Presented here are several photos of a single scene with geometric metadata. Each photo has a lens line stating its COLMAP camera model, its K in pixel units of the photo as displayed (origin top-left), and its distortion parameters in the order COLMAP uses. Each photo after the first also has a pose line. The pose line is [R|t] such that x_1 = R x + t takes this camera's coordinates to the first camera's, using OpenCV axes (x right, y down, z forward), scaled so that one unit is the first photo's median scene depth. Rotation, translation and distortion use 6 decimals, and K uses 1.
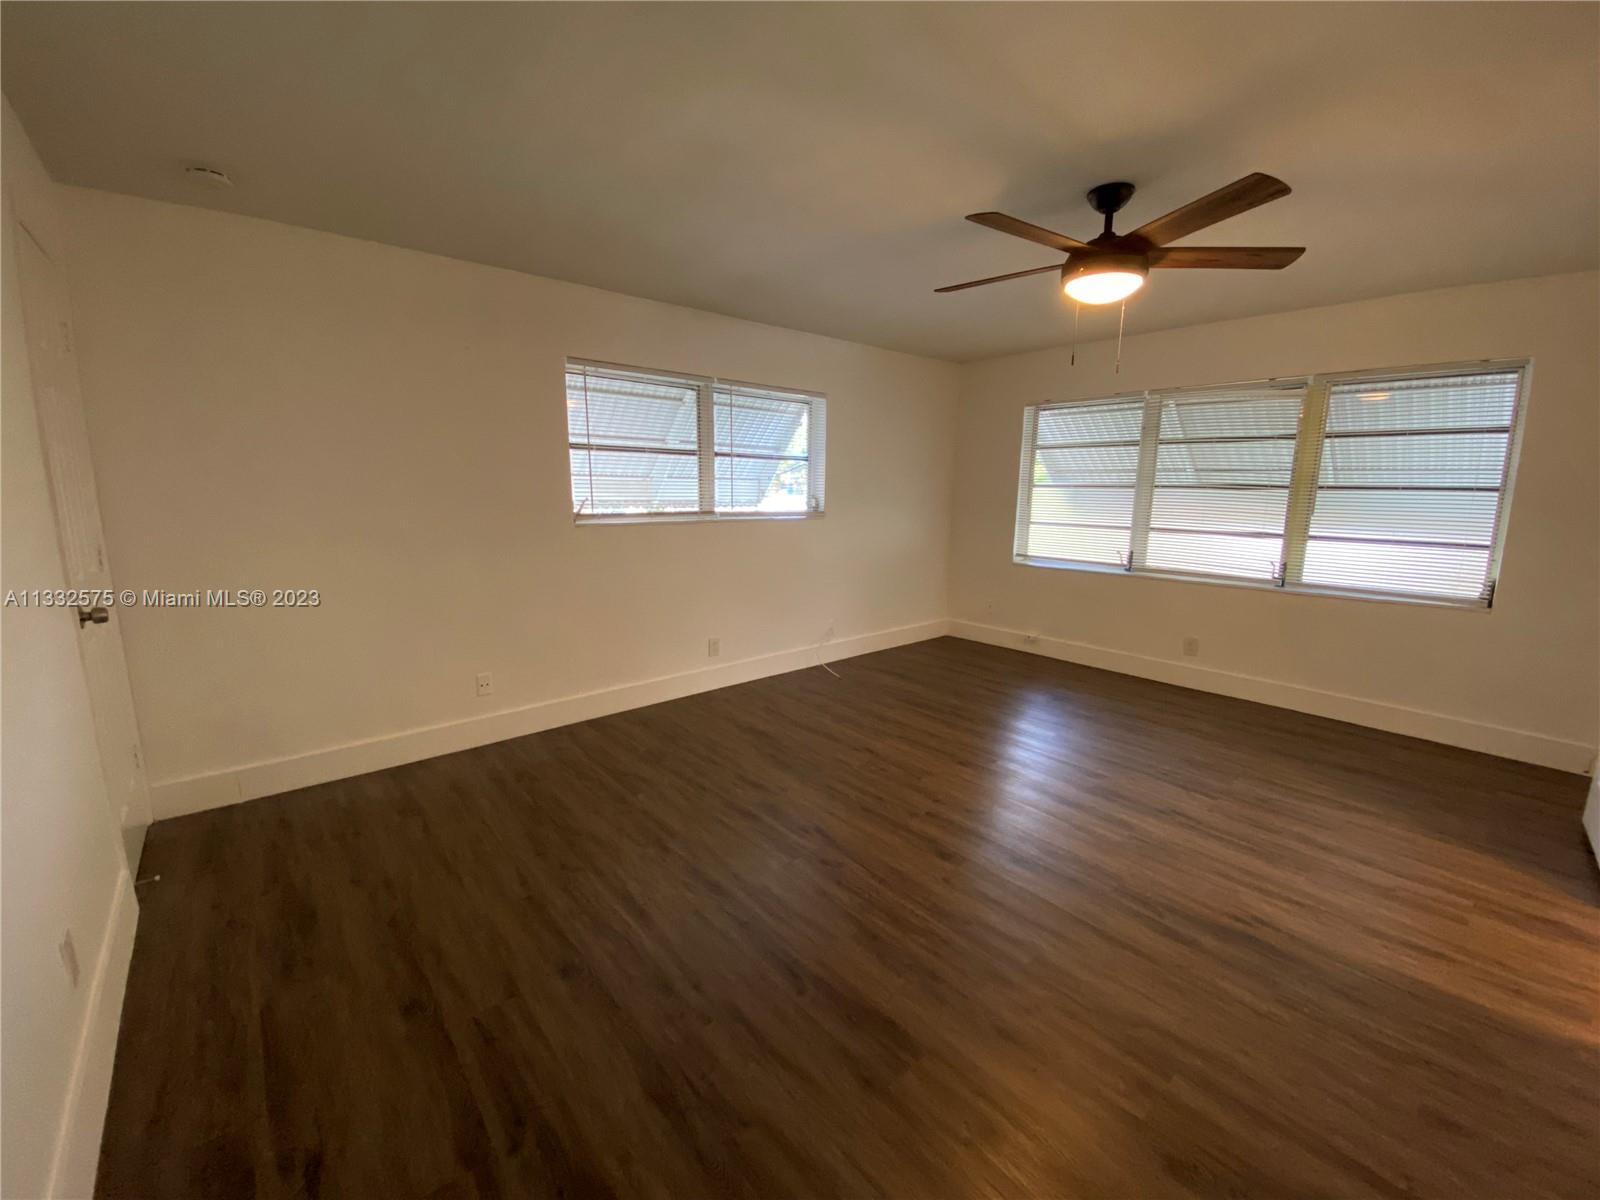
lens RADIAL K [[649.9, 0, 798.2], [0, 649.9, 600.3], [0, 0, 1]] dist [0.036241, -0.028192]
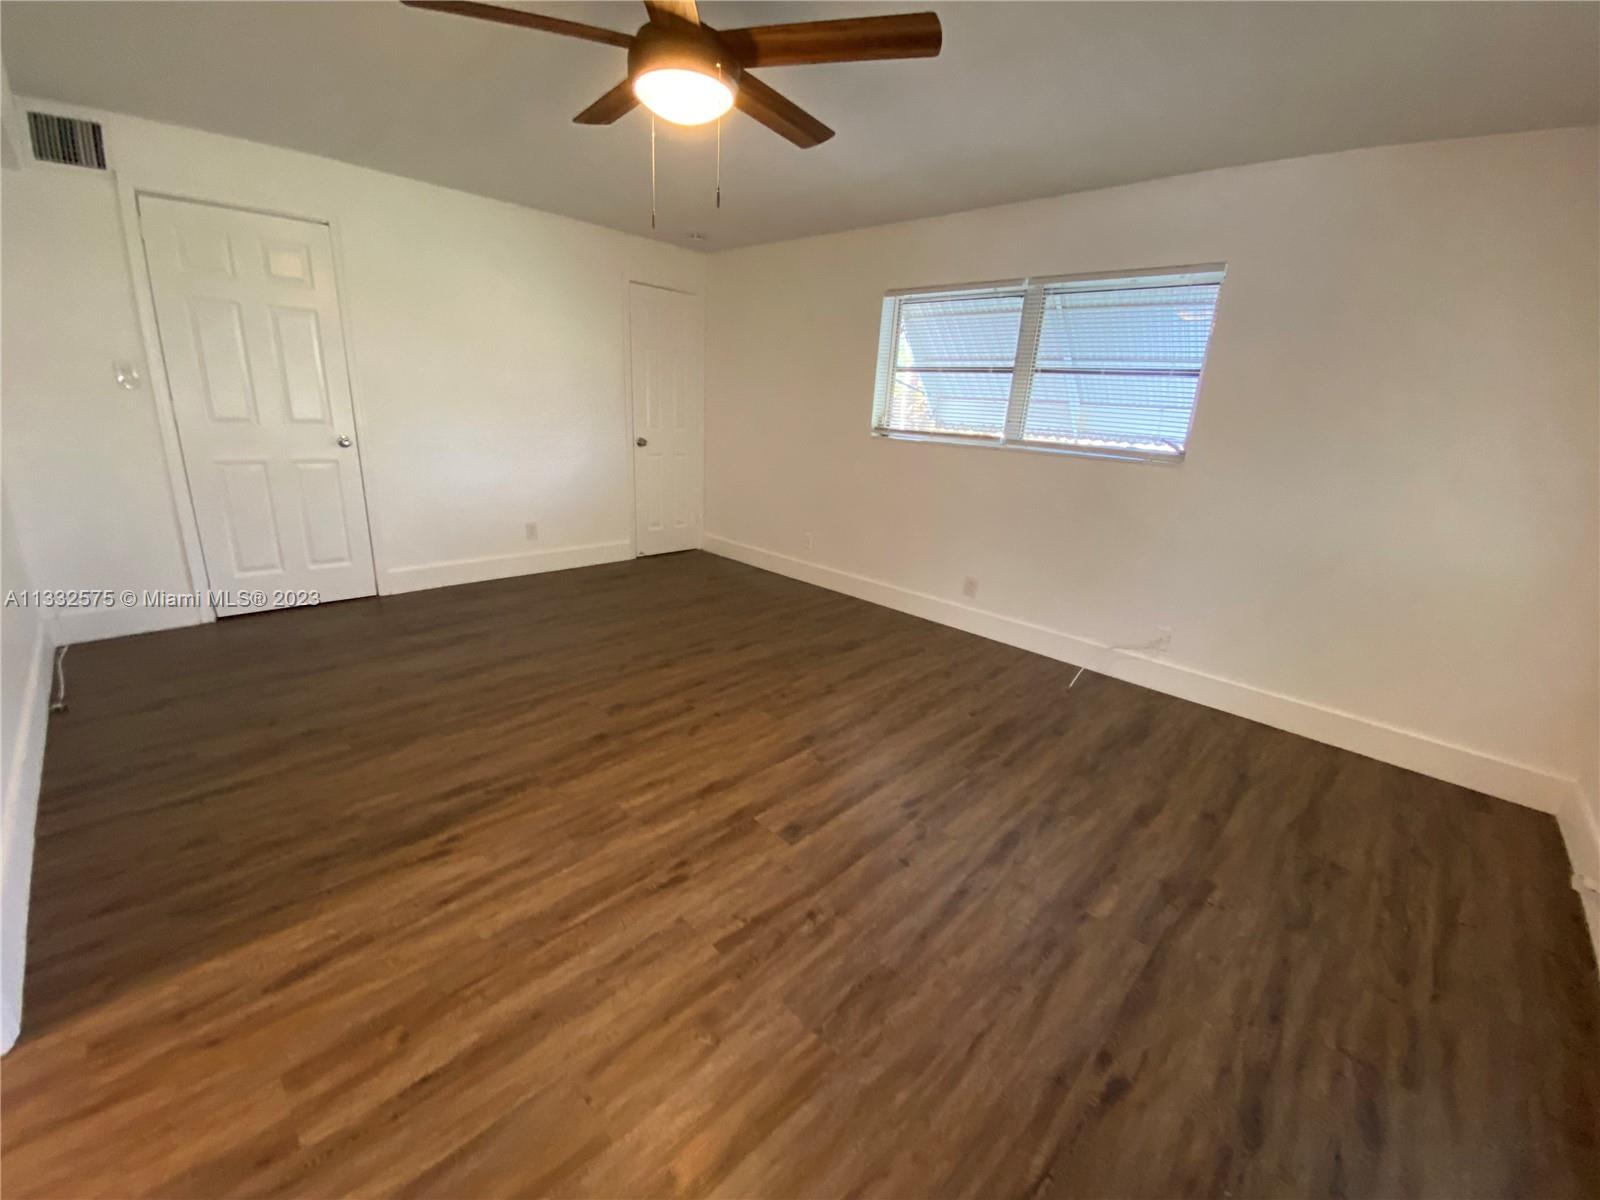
lens RADIAL K [[649.9, 0, 798.2], [0, 649.9, 600.3], [0, 0, 1]] dist [0.036241, -0.028192]
pose [[0.082072, 0.288015, -0.954102, 0.911400], [-0.227323, 0.937506, 0.263451, -0.119833], [0.970355, 0.195267, 0.142416, 0.771116]]
